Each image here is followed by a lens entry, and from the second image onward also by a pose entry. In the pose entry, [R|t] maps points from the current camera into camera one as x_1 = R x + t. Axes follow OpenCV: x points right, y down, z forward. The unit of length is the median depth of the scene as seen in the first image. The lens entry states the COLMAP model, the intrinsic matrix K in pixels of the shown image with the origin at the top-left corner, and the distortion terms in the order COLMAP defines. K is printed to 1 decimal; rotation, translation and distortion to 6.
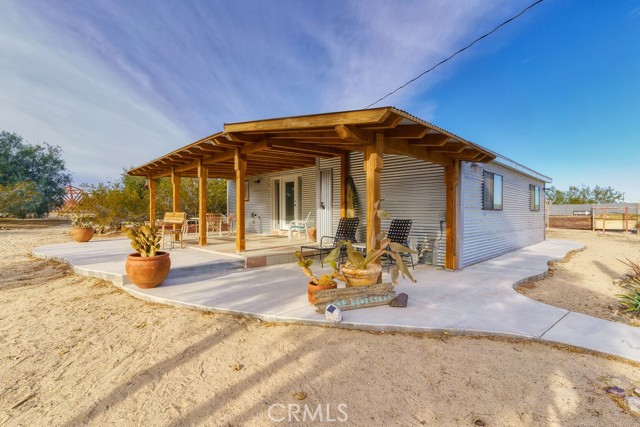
lens RADIAL K [[310.6, 0, 321.5], [0, 310.6, 208.6], [0, 0, 1]] dist [0.000327, 0.003056]
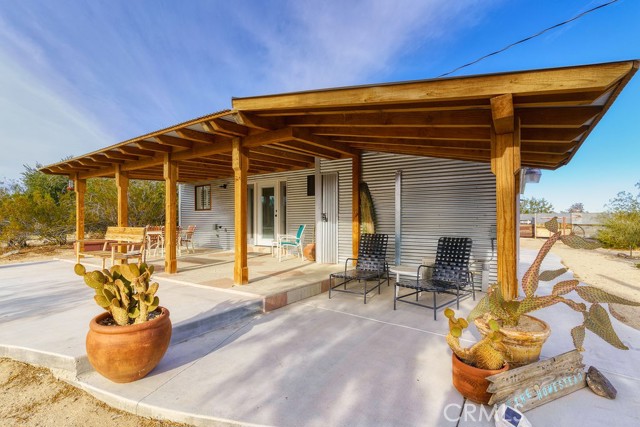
lens RADIAL K [[310.6, 0, 318.2], [0, 310.6, 216.0], [0, 0, 1]] dist [0.000327, 0.003056]
pose [[0.978804, 0.001901, 0.204789, -0.198459], [-0.002228, 0.999997, 0.001365, -0.015852], [-0.204786, -0.001793, 0.978805, 0.229144]]
